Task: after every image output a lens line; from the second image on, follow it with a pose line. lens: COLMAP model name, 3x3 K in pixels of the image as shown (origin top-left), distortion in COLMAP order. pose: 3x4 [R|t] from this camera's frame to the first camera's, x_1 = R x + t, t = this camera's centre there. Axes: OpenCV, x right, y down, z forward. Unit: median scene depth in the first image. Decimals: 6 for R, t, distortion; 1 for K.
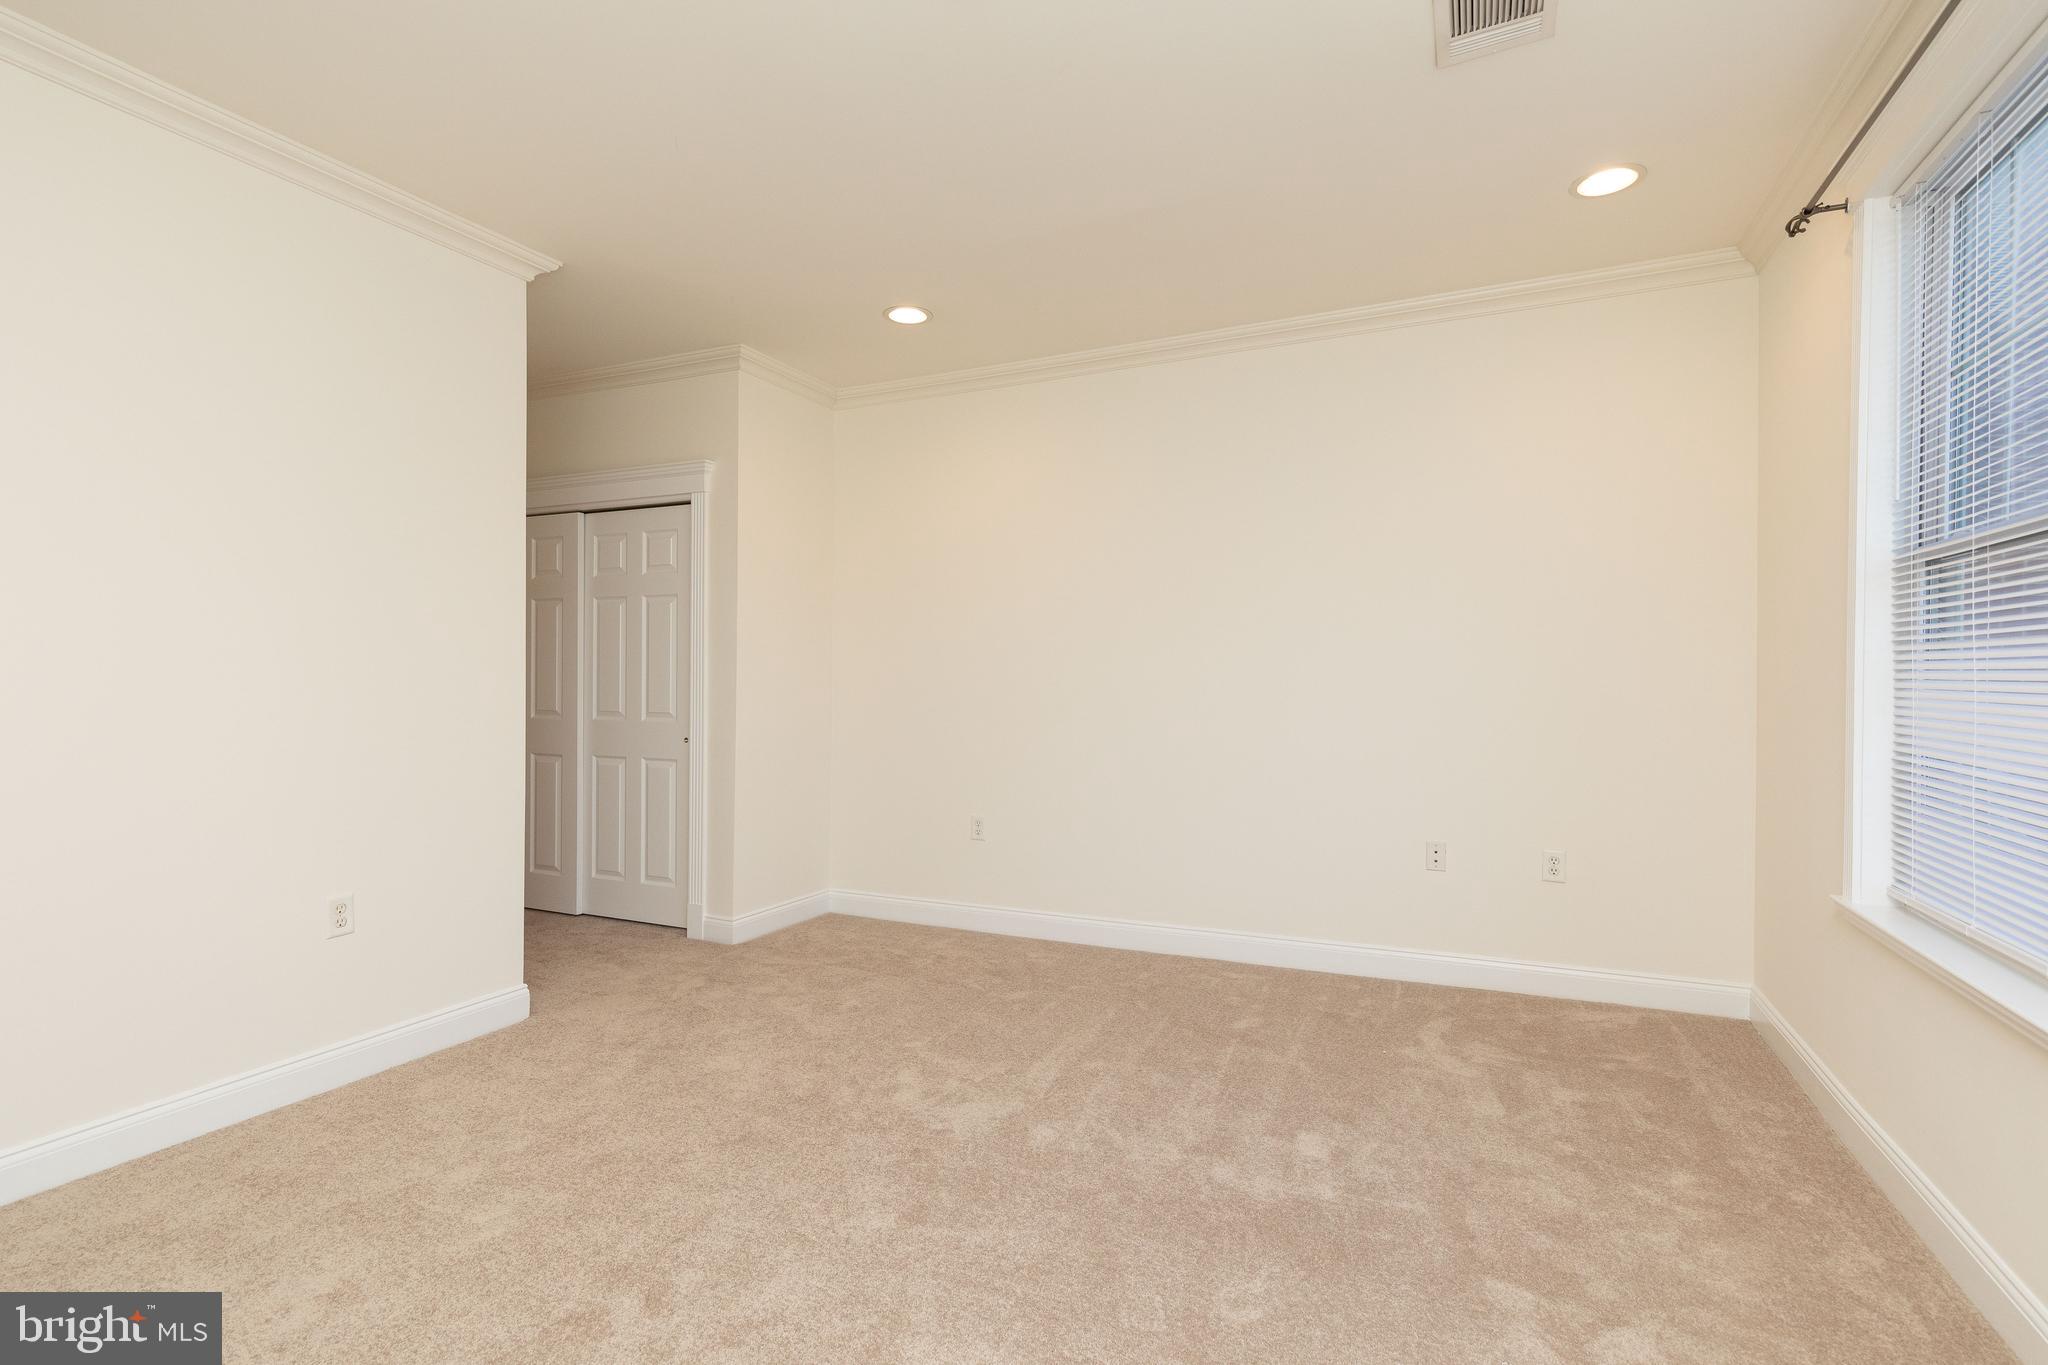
lens RADIAL K [[983.2, 0, 1014.6], [0, 983.2, 666.9], [0, 0, 1]] dist [0.007807, -0.002154]
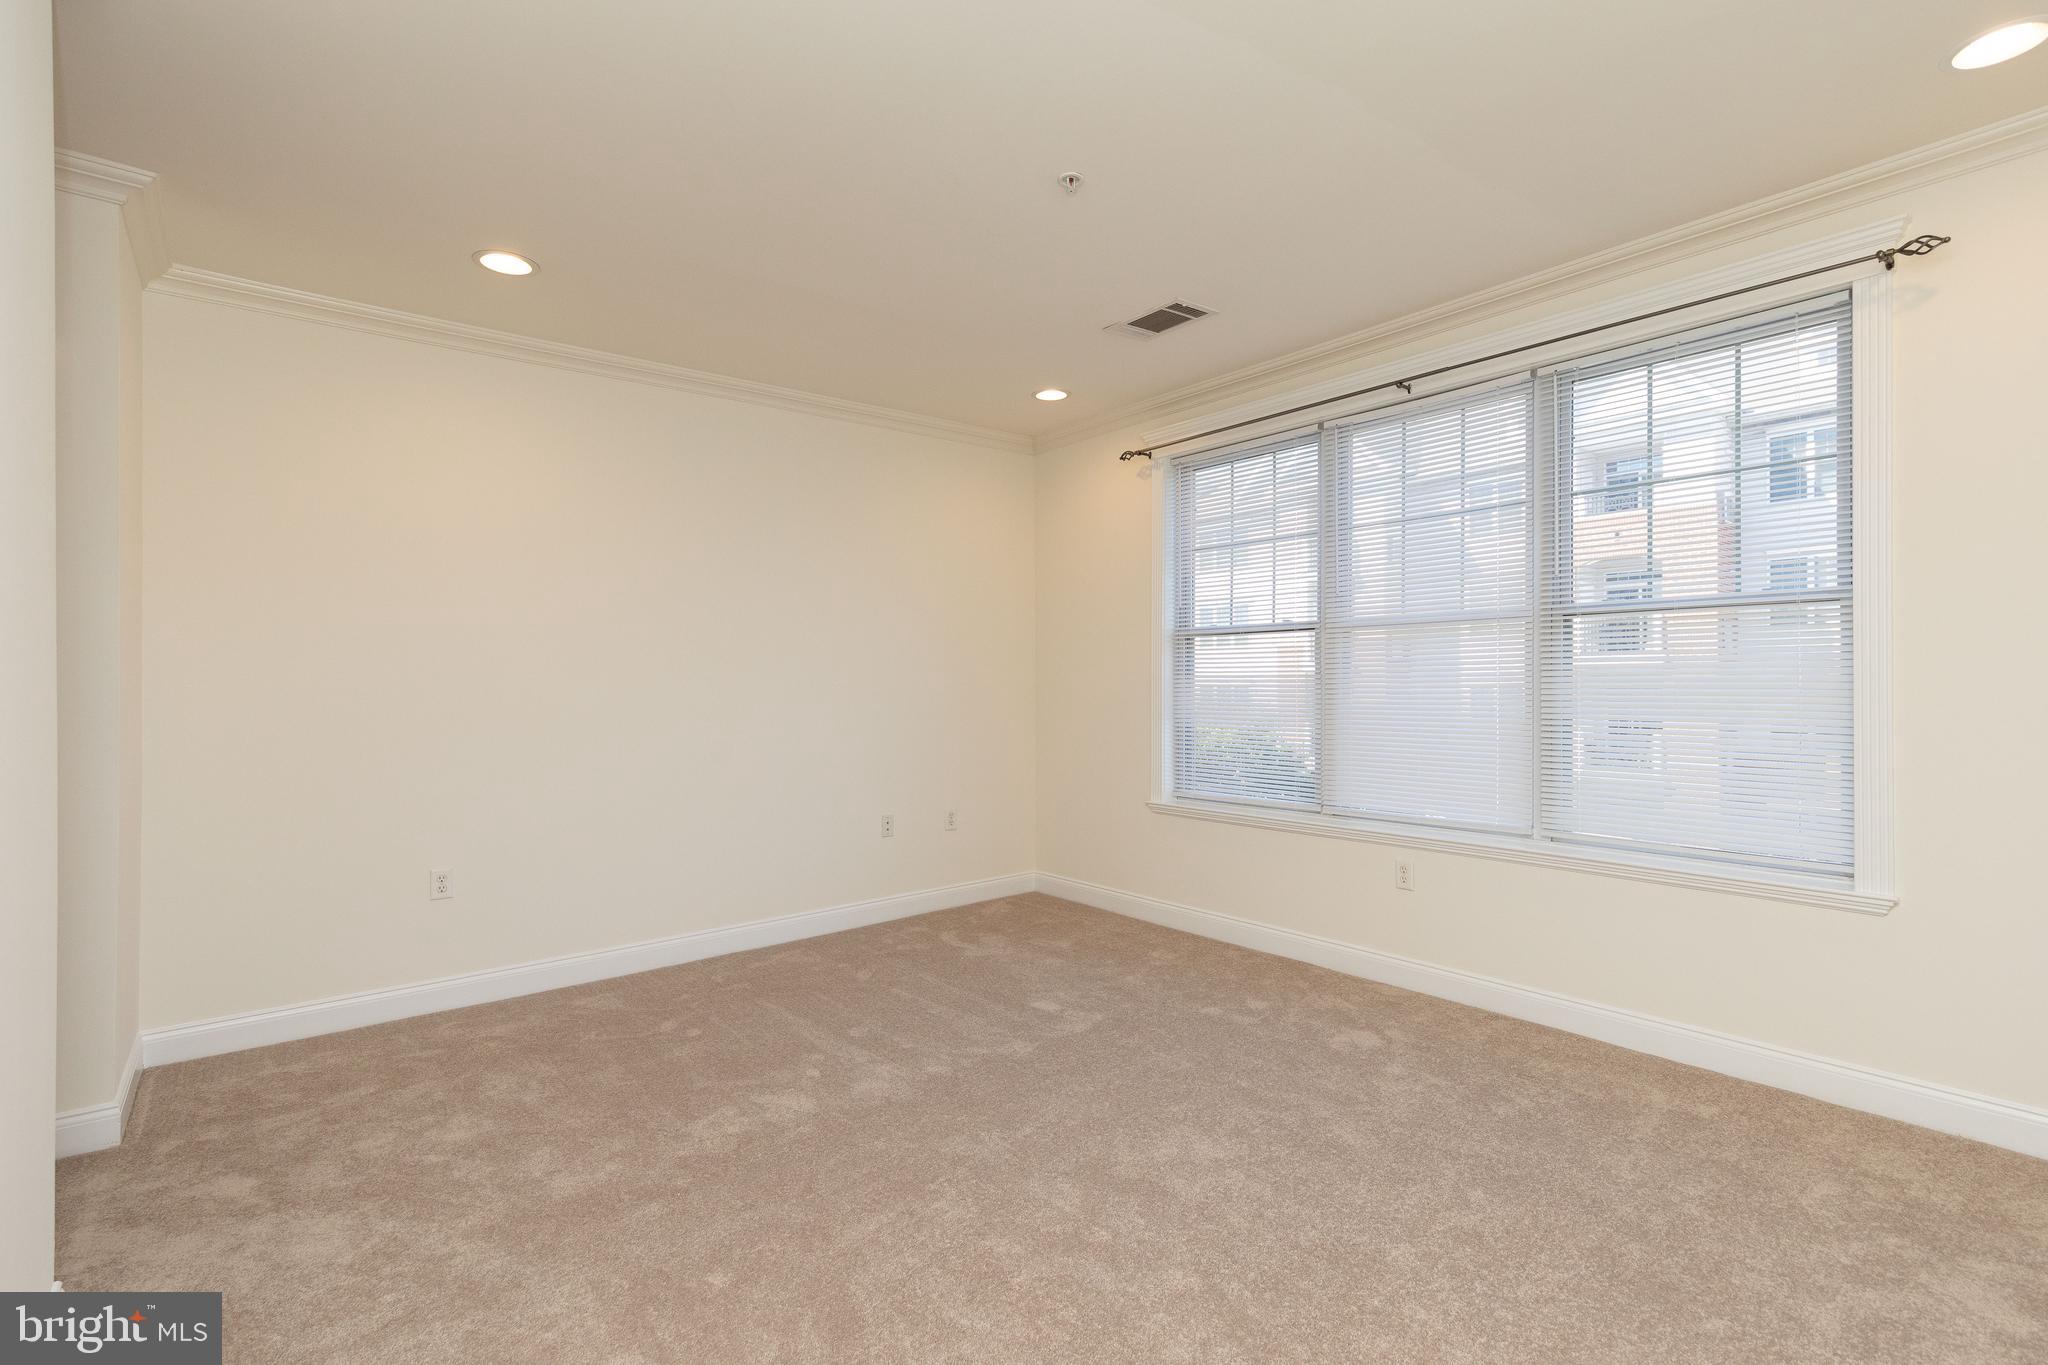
lens RADIAL K [[950.1, 0, 1018.6], [0, 950.1, 694.9], [0, 0, 1]] dist [0.008282, -0.000603]
pose [[0.419760, -0.007258, 0.907606, -0.715915], [0.001652, 0.999972, 0.007233, 0.002924], [-0.907634, -0.001536, 0.419760, 0.307460]]
